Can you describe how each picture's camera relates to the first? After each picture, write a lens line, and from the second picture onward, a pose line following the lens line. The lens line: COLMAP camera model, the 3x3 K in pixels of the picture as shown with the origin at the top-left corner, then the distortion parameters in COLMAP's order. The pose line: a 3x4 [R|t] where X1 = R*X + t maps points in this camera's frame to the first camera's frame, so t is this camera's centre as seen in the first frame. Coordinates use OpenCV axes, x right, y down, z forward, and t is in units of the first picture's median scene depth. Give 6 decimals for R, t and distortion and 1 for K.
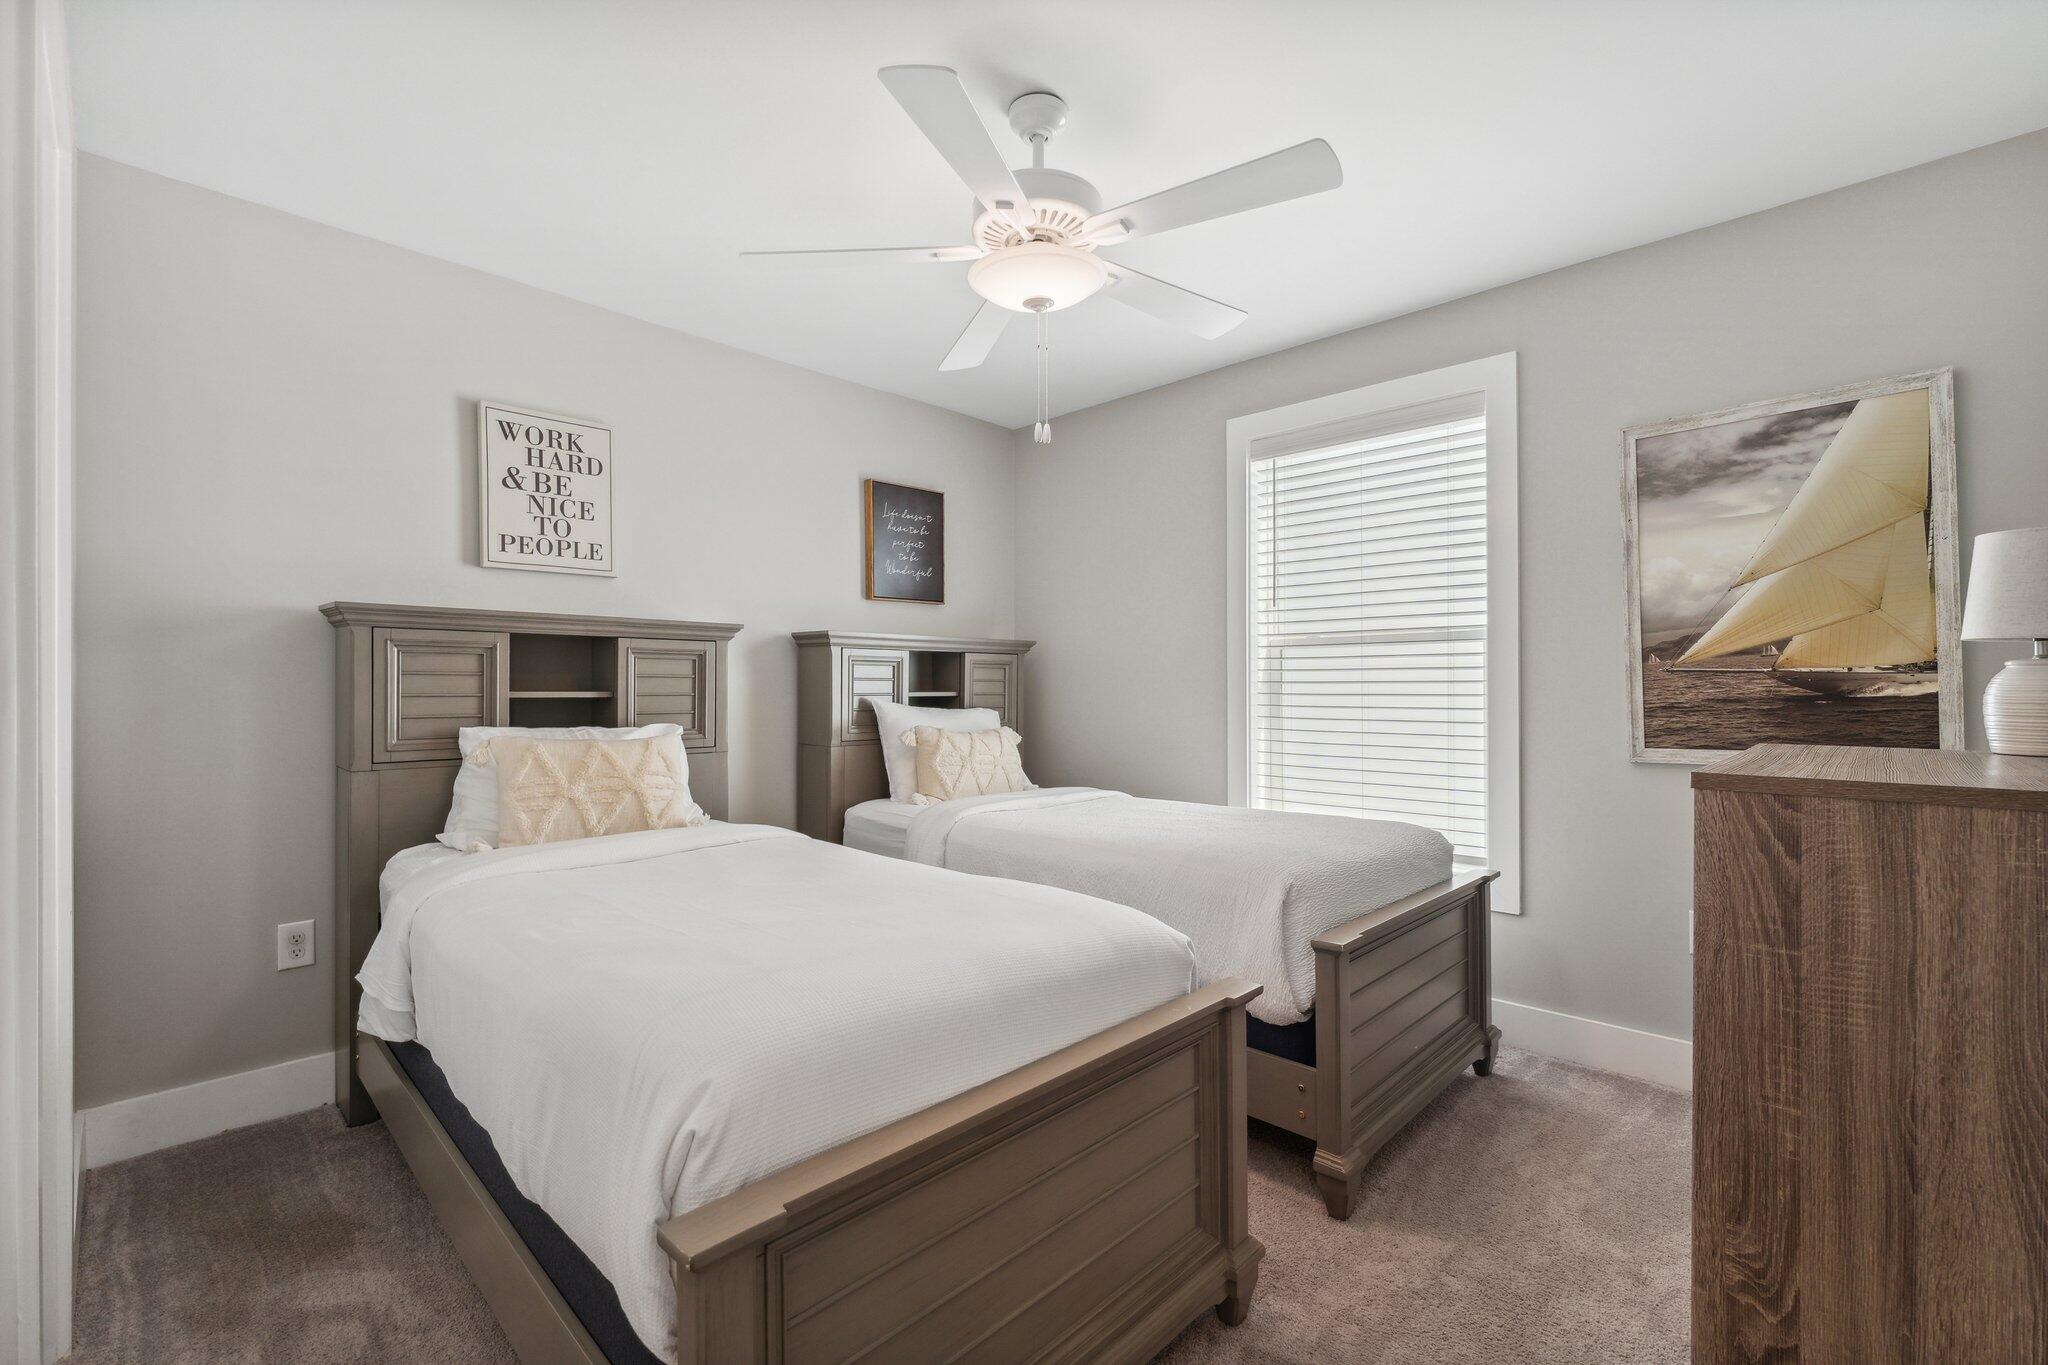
lens RADIAL K [[887.2, 0, 1026.3], [0, 887.2, 694.1], [0, 0, 1]] dist [0.000370, 0.000179]
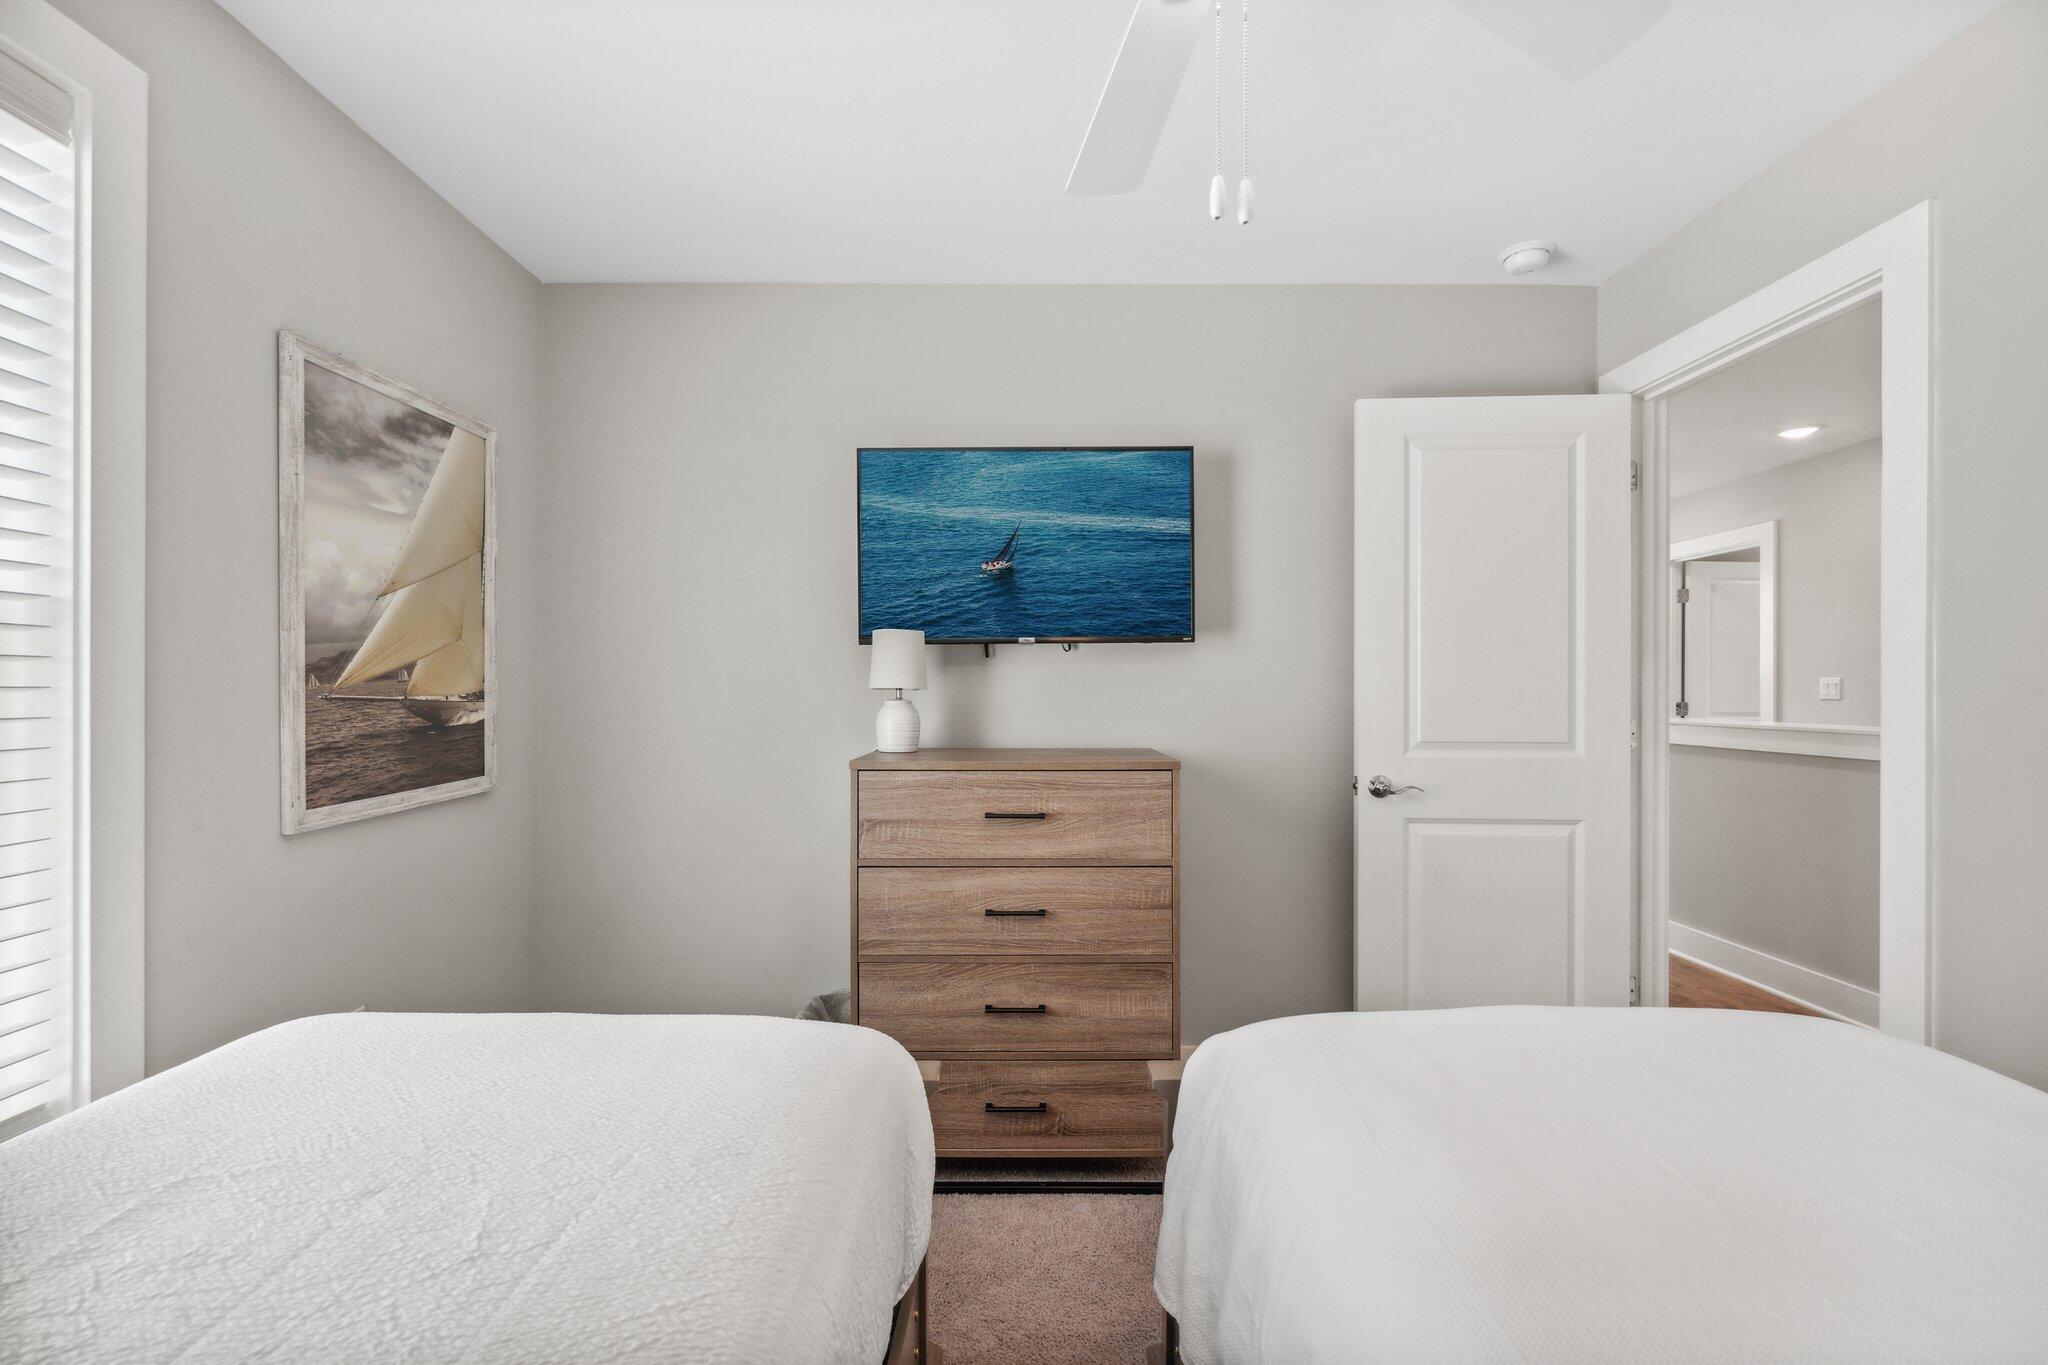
lens RADIAL K [[887.2, 0, 1023.1], [0, 887.2, 691.5], [0, 0, 1]] dist [0.000370, 0.000179]
pose [[-0.693607, -0.000165, 0.720353, -0.197510], [0.003393, 0.999988, 0.003496, -0.033886], [-0.720346, 0.004869, -0.693598, 1.141884]]
